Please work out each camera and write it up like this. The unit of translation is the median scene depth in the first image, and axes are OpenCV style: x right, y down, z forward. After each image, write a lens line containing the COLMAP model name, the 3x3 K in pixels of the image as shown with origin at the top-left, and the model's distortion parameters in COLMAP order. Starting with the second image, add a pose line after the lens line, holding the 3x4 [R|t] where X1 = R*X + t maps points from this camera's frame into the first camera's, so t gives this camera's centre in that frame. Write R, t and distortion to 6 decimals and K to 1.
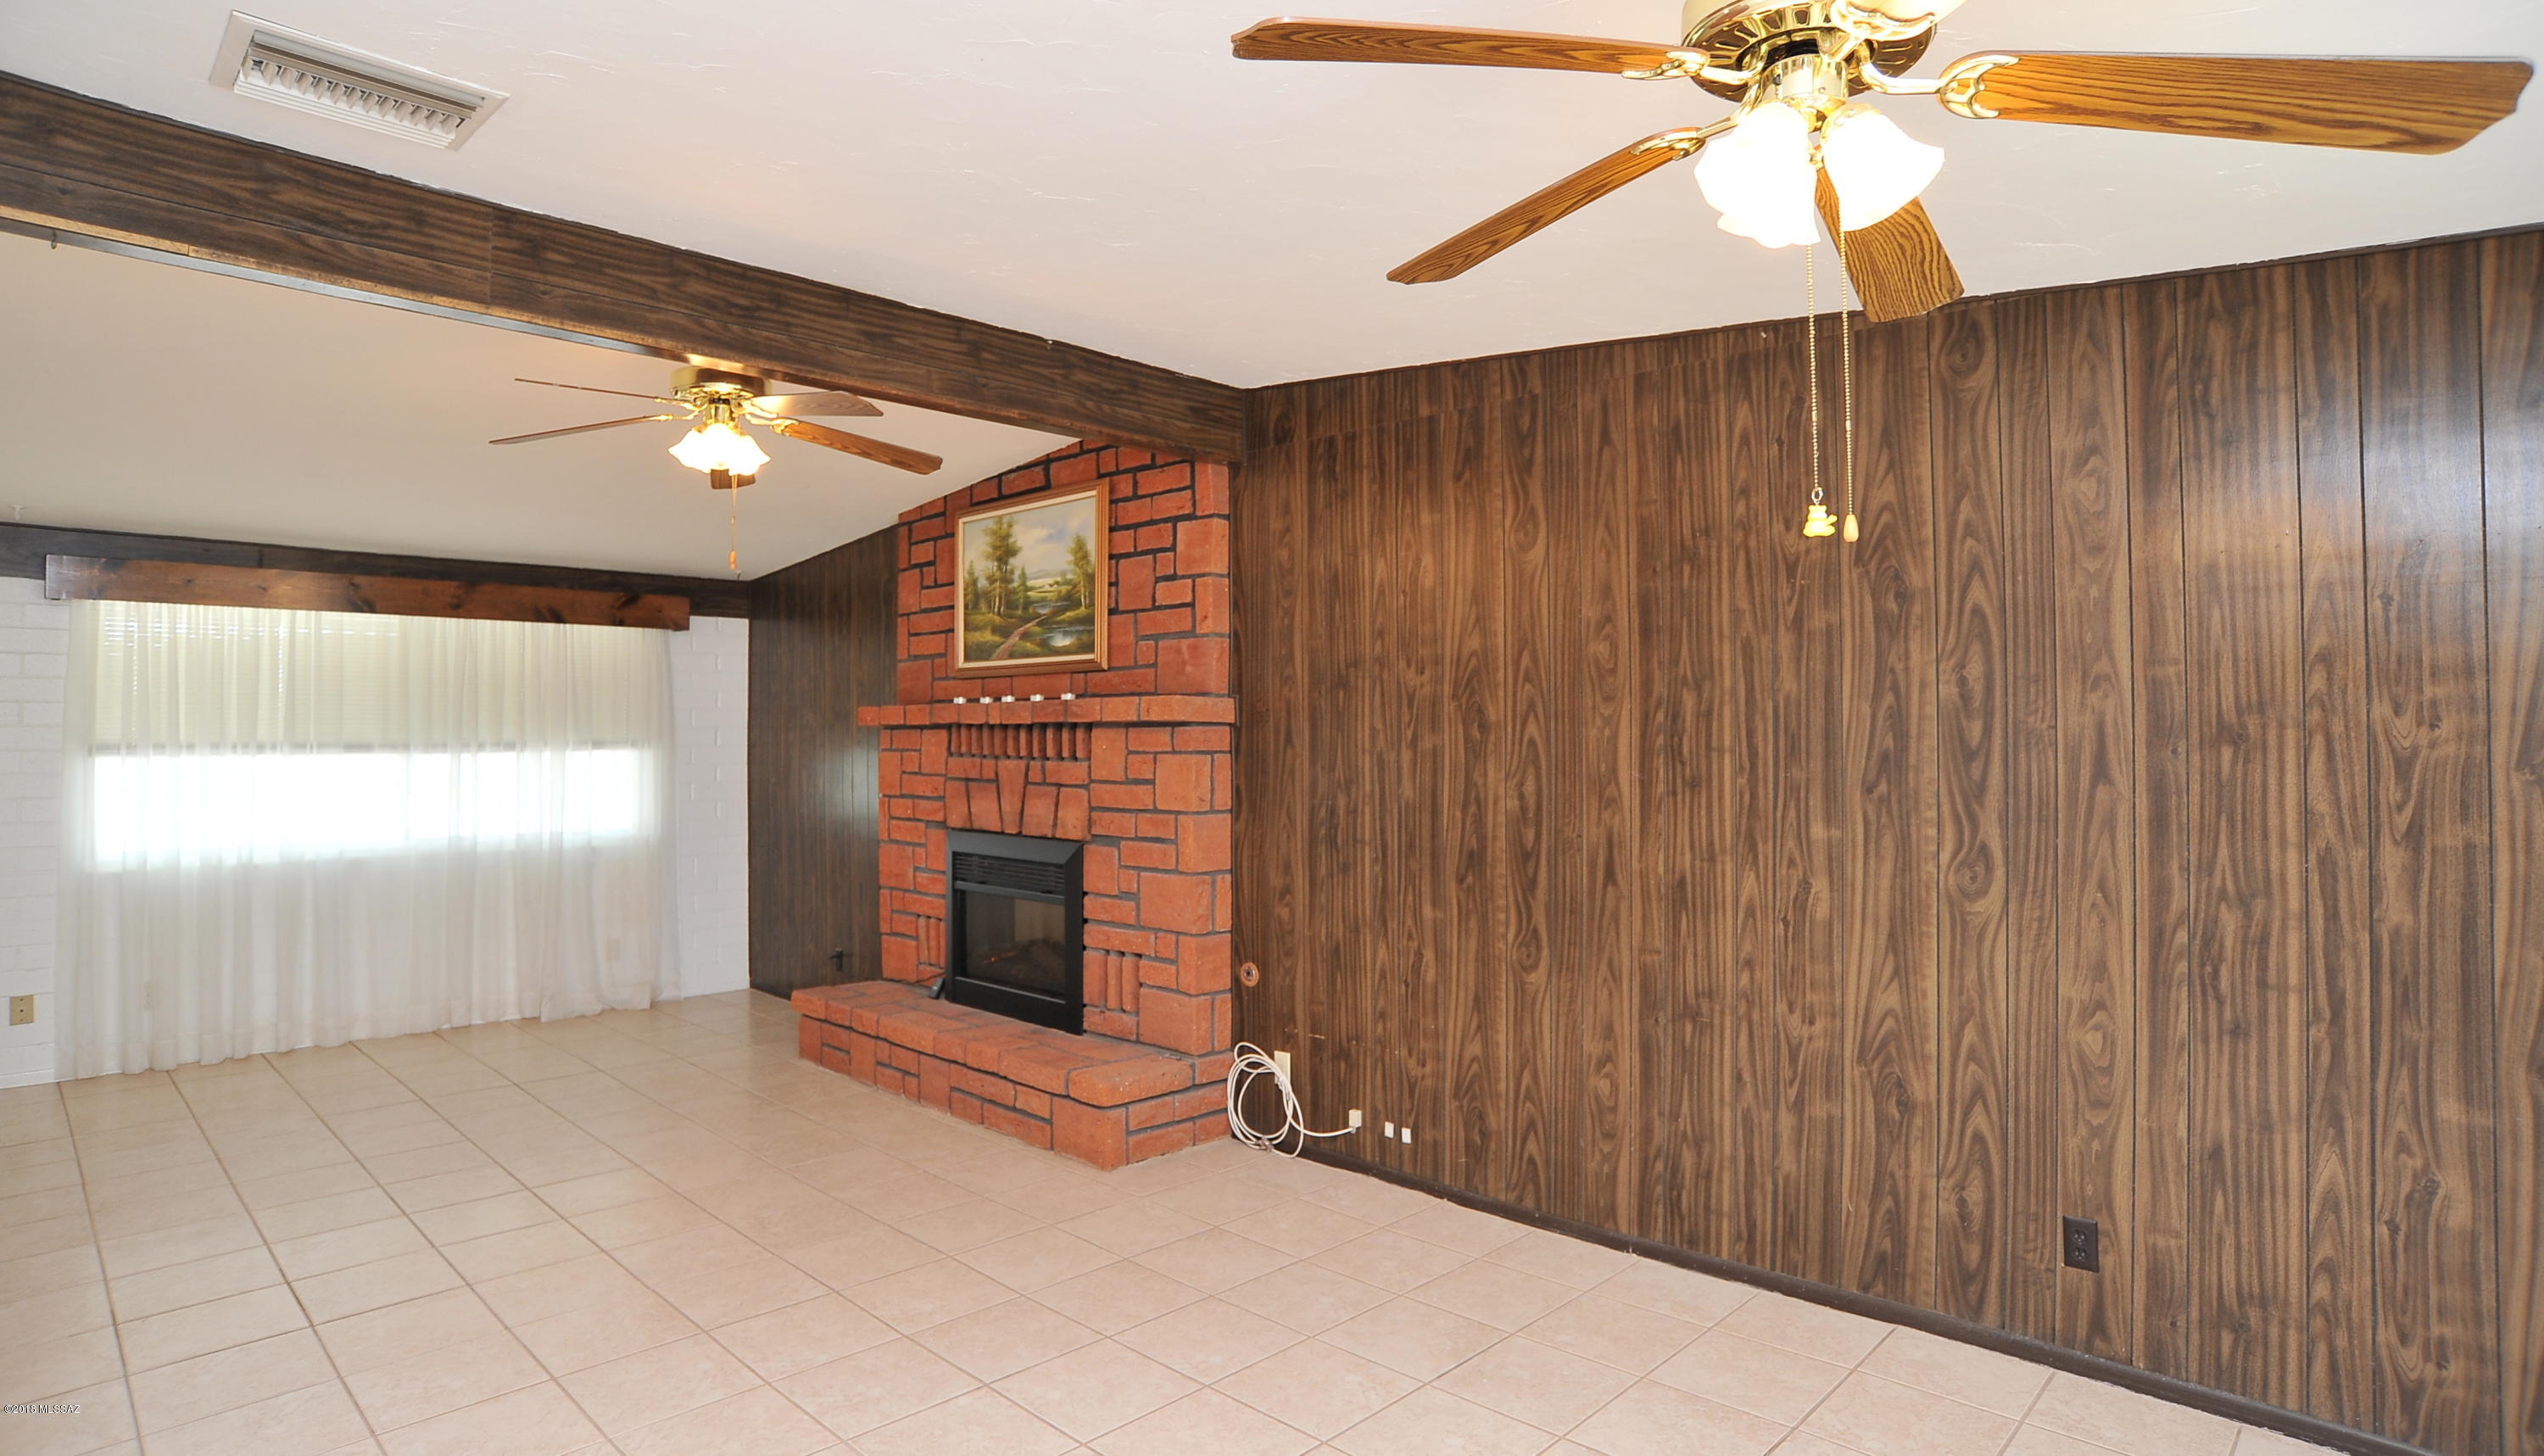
lens RADIAL K [[1290.8, 0, 1261.7], [0, 1290.8, 724.5], [0, 0, 1]] dist [-0.075067, 0.001175]
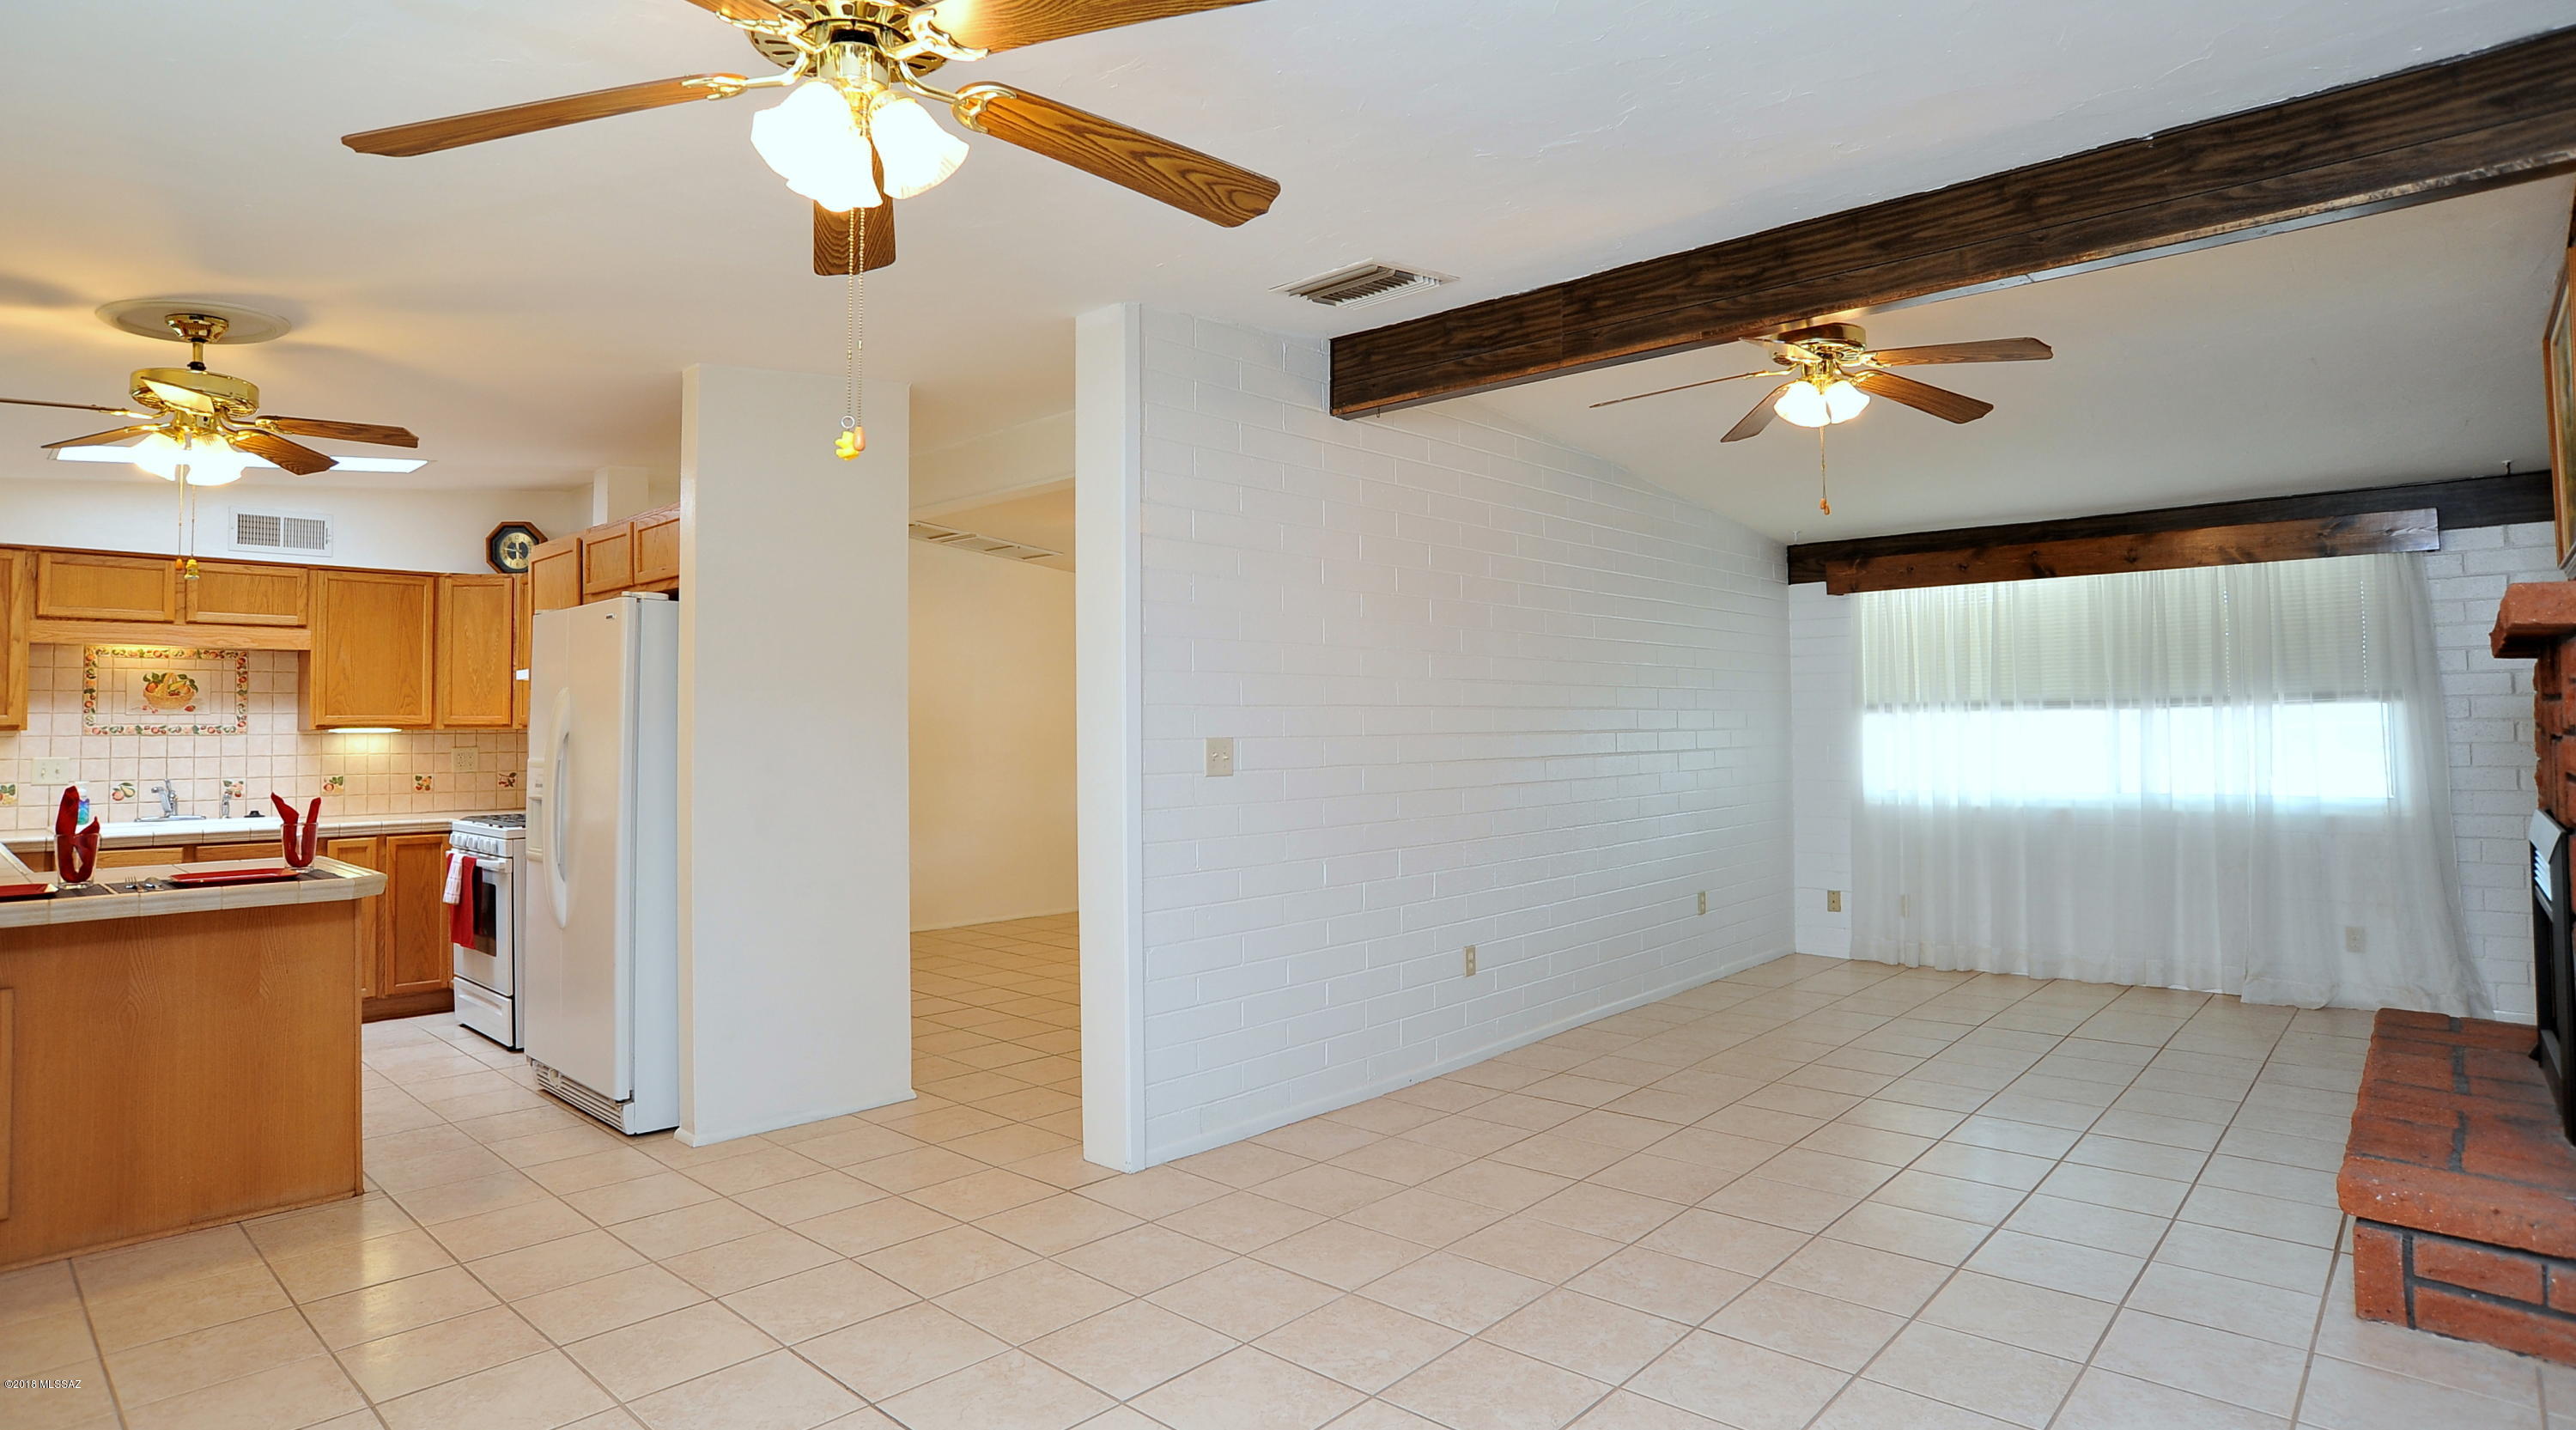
lens RADIAL K [[1370.9, 0, 1280.4], [0, 1370.9, 677.6], [0, 0, 1]] dist [-0.086573, 0.041061]
pose [[0.019401, -0.036312, -0.999152, 0.392450], [0.018330, 0.999185, -0.035957, 0.024414], [0.999644, -0.017617, 0.020051, 0.314019]]
